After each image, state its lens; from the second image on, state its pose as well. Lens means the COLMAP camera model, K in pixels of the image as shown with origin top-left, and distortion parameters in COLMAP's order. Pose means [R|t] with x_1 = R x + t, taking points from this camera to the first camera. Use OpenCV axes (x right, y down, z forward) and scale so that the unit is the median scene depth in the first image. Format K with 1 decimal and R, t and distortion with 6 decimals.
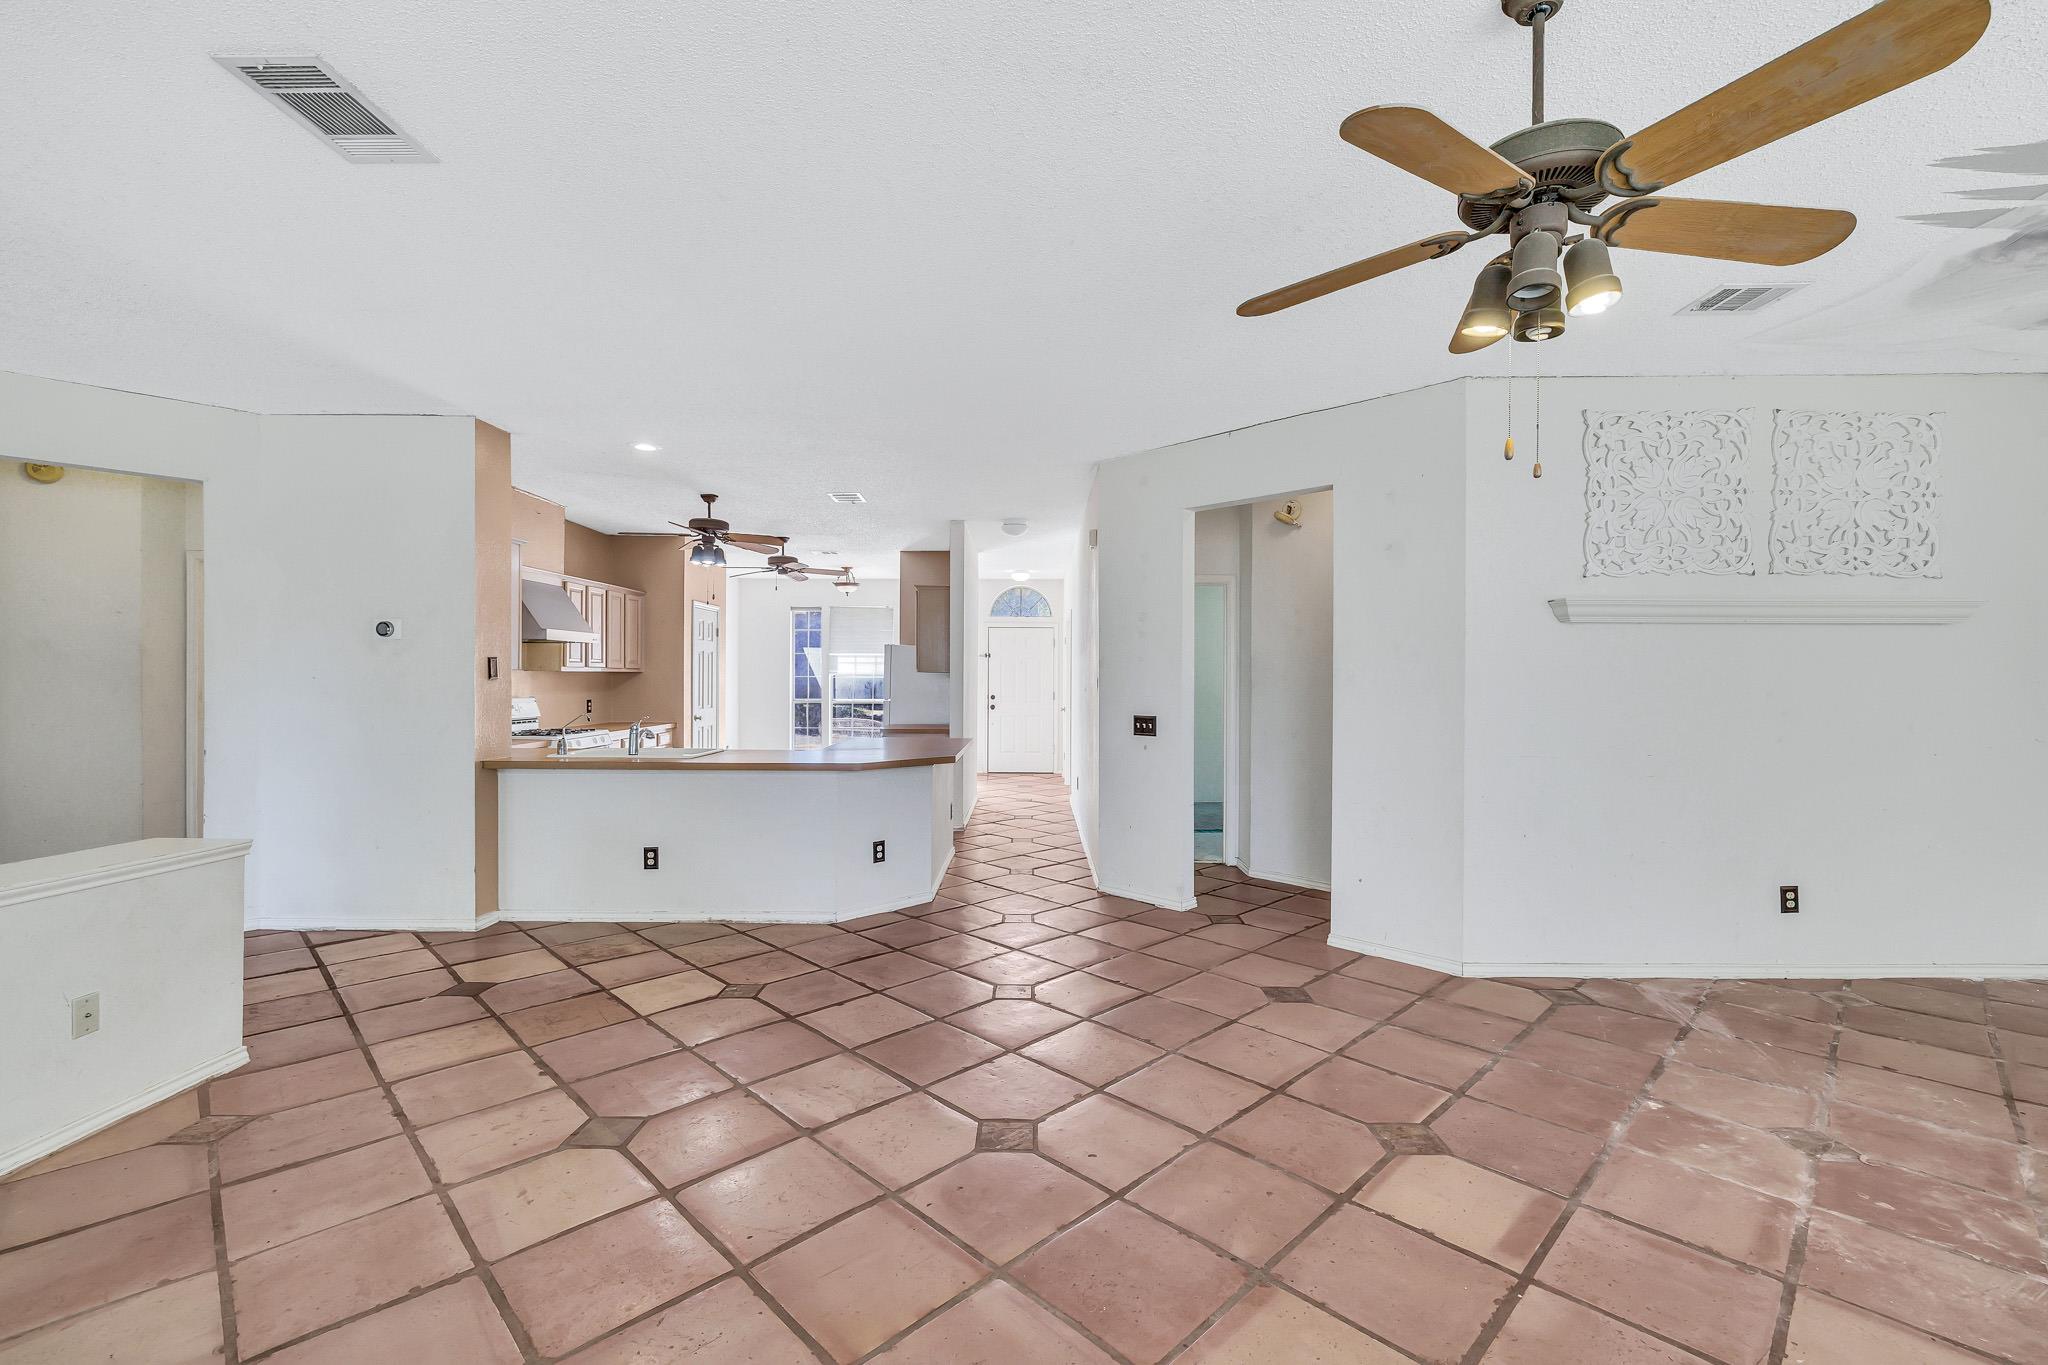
lens RADIAL K [[867.0, 0, 1026.0], [0, 867.0, 685.0], [0, 0, 1]] dist [0.005048, -0.001461]
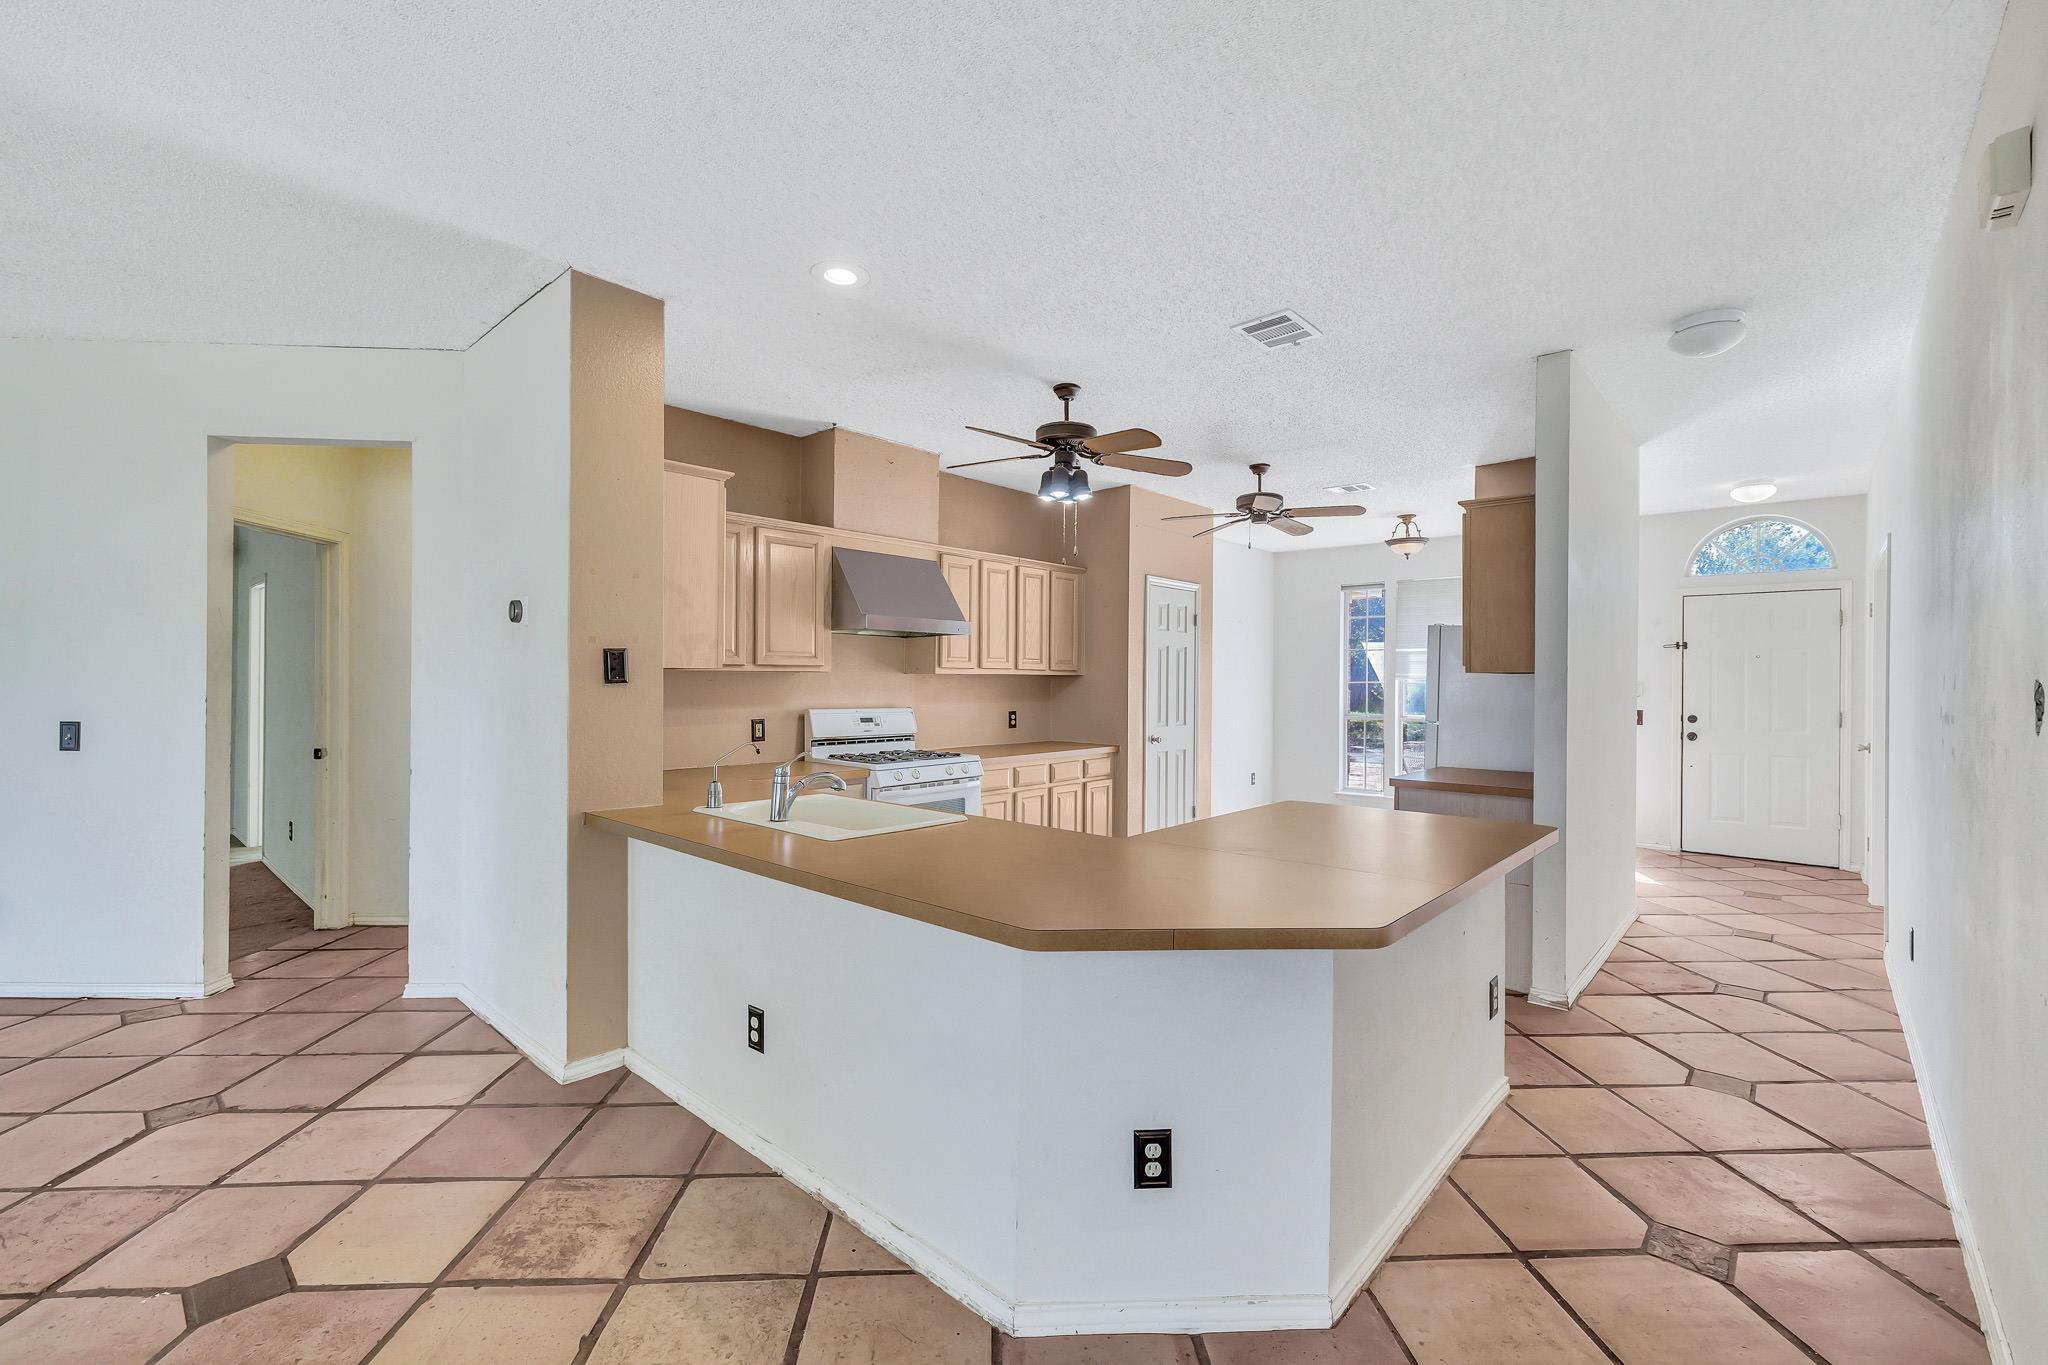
lens RADIAL K [[867.0, 0, 1029.4], [0, 867.0, 682.7], [0, 0, 1]] dist [0.005048, -0.001461]
pose [[0.749274, 0.000563, -0.662260, 0.023761], [-0.007620, 0.999941, -0.007771, -0.002827], [0.662217, 0.010869, 0.749234, 0.511598]]
